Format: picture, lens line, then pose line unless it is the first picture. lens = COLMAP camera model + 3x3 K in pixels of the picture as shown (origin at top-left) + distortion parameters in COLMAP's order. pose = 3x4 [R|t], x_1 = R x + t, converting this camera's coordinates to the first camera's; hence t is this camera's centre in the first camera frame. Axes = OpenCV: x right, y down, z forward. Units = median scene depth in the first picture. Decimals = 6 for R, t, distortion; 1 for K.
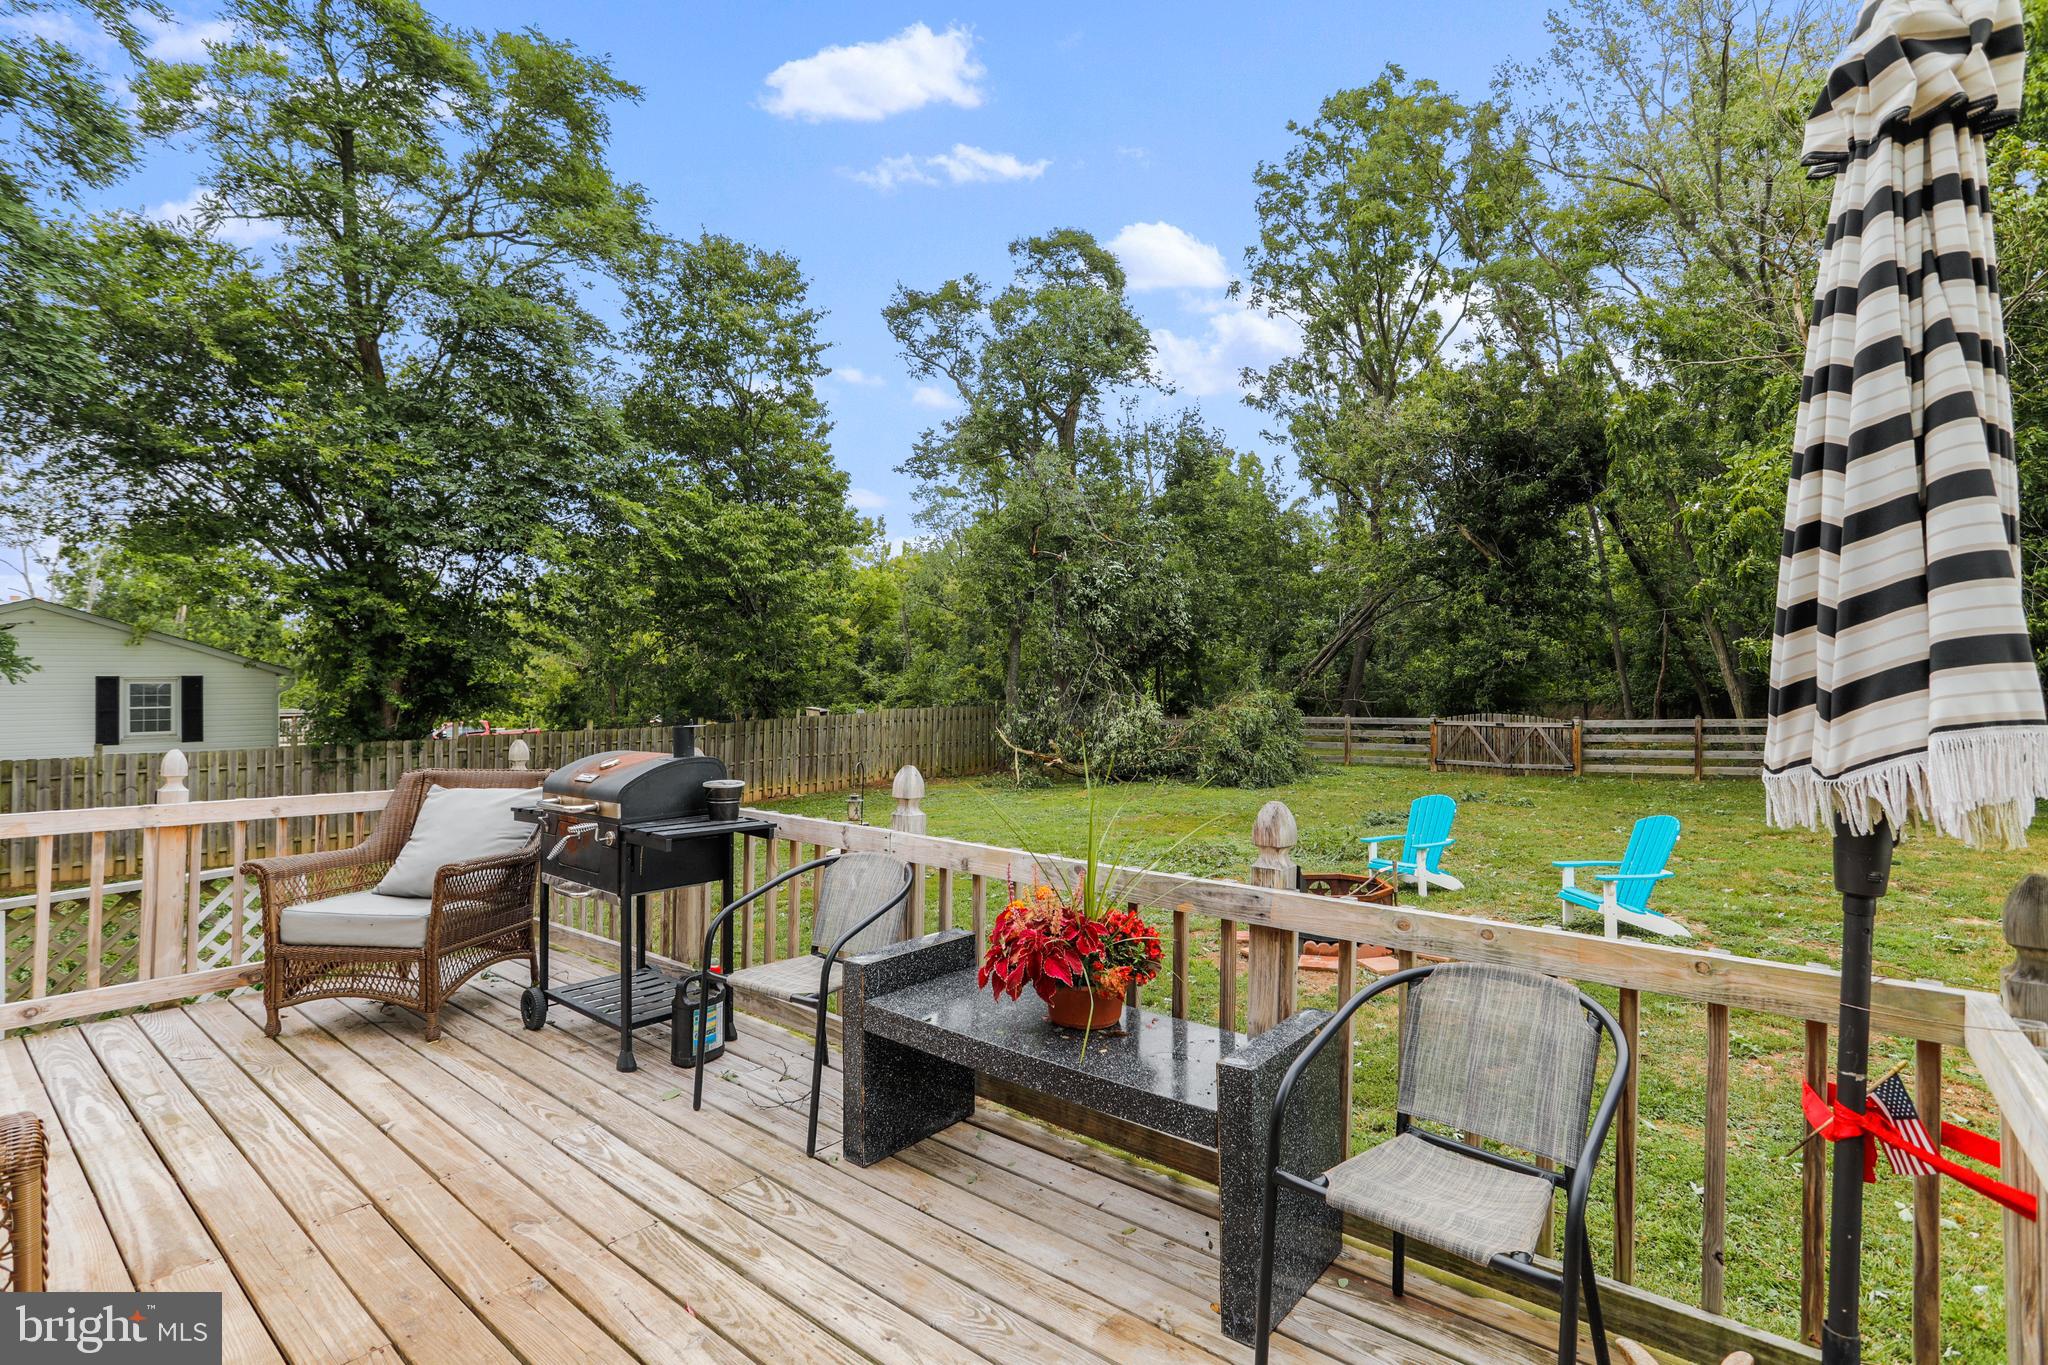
lens RADIAL K [[986.0, 0, 1019.2], [0, 986.0, 667.7], [0, 0, 1]] dist [-0.064298, 0.030391]
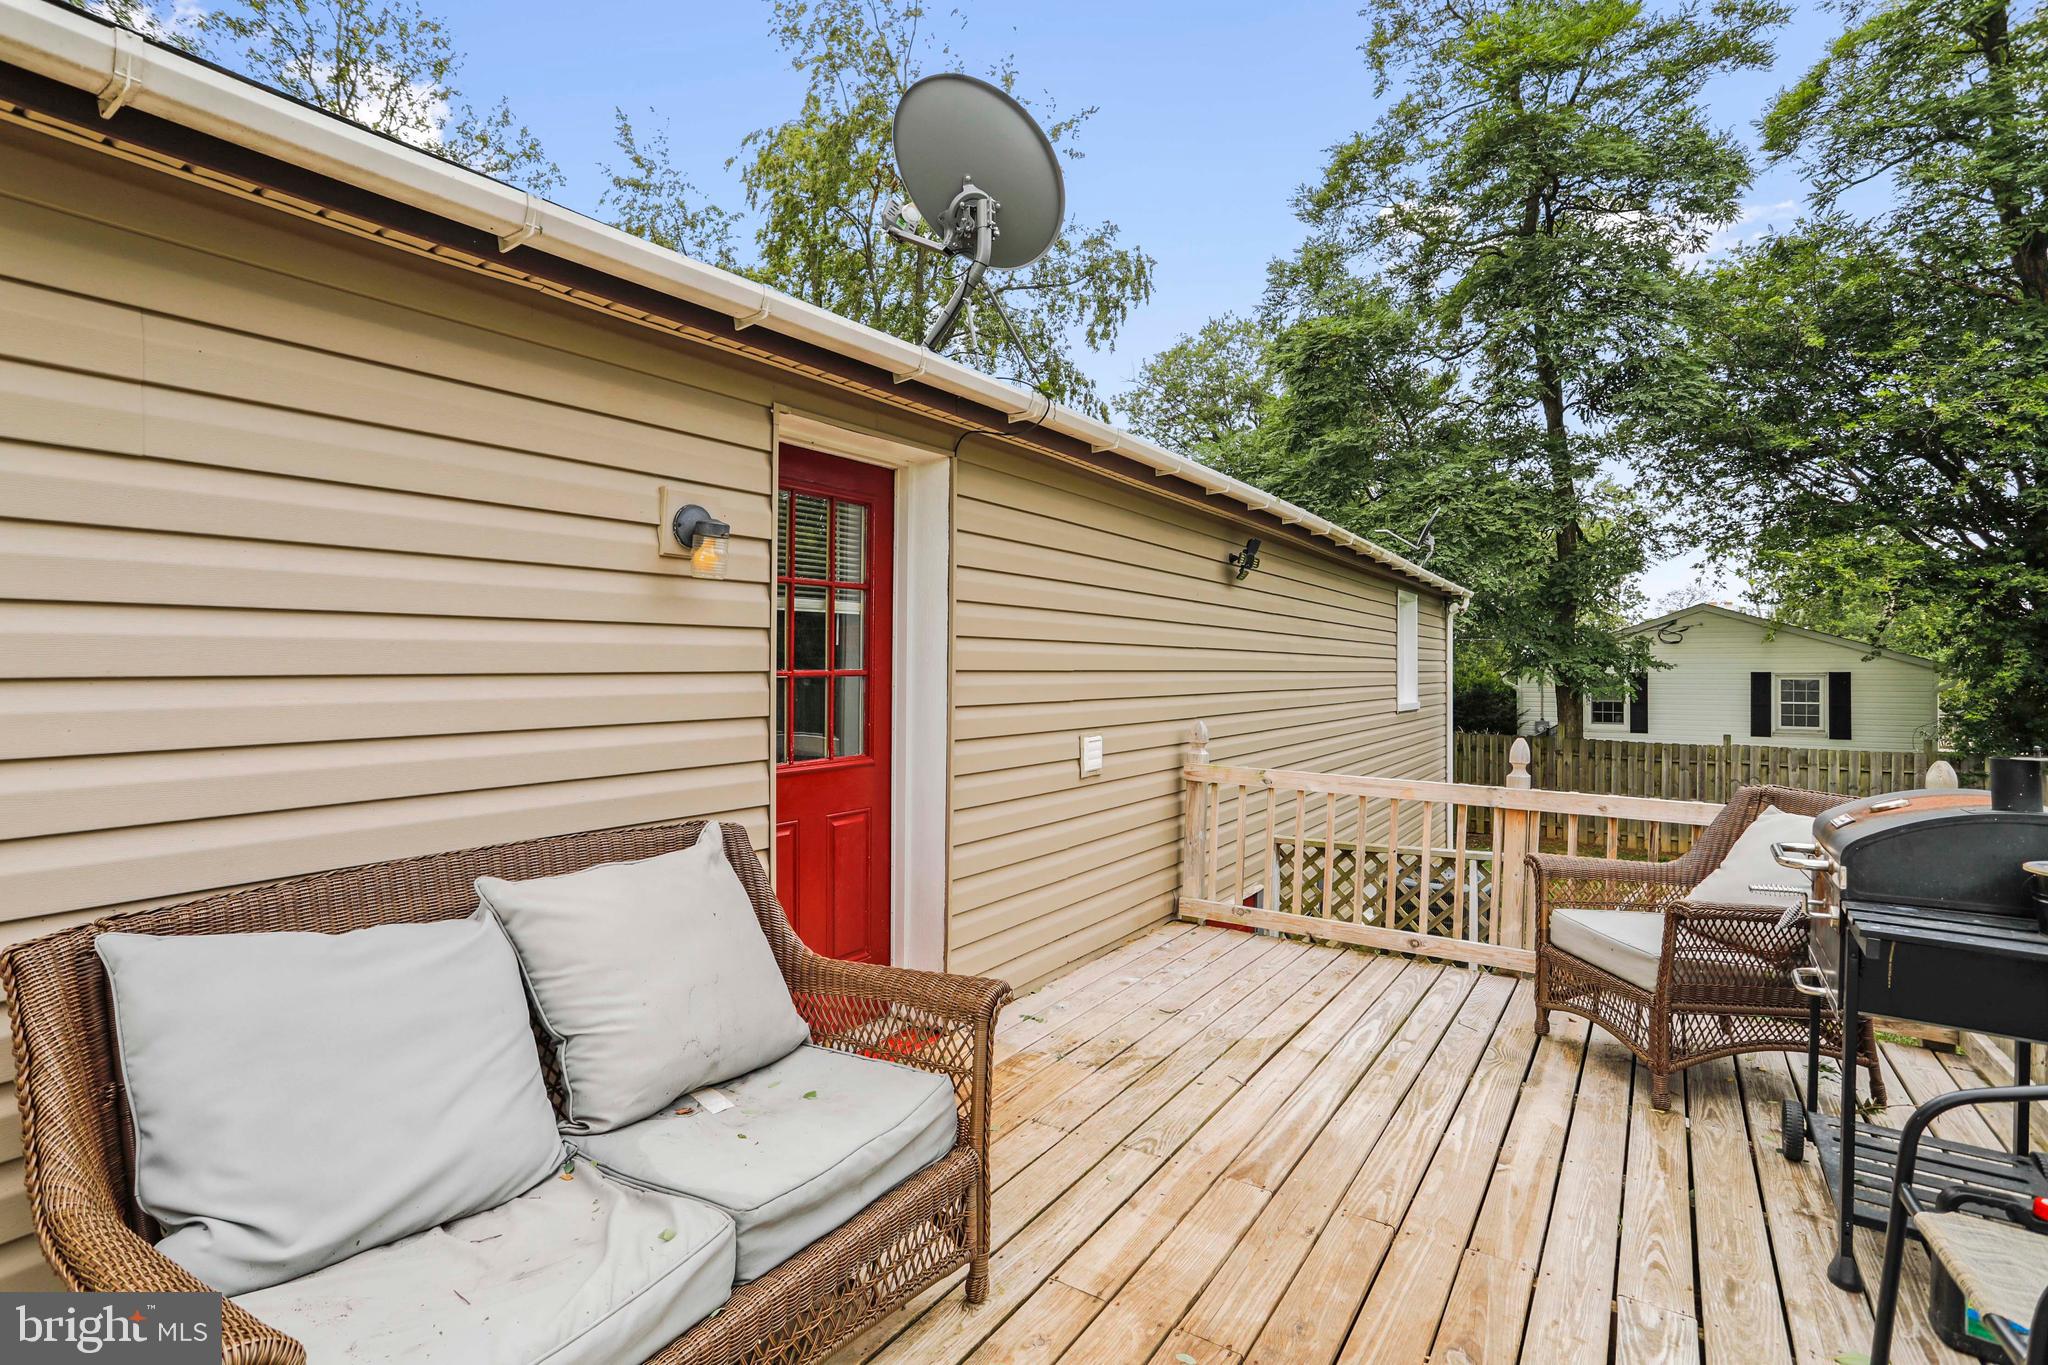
lens RADIAL K [[986.0, 0, 1019.2], [0, 986.0, 667.7], [0, 0, 1]] dist [-0.064298, 0.030391]
pose [[0.104033, -0.000368, -0.994574, 0.136685], [0.003604, 0.999994, 0.000007, 0.004865], [0.994567, -0.003585, 0.104034, 0.323616]]
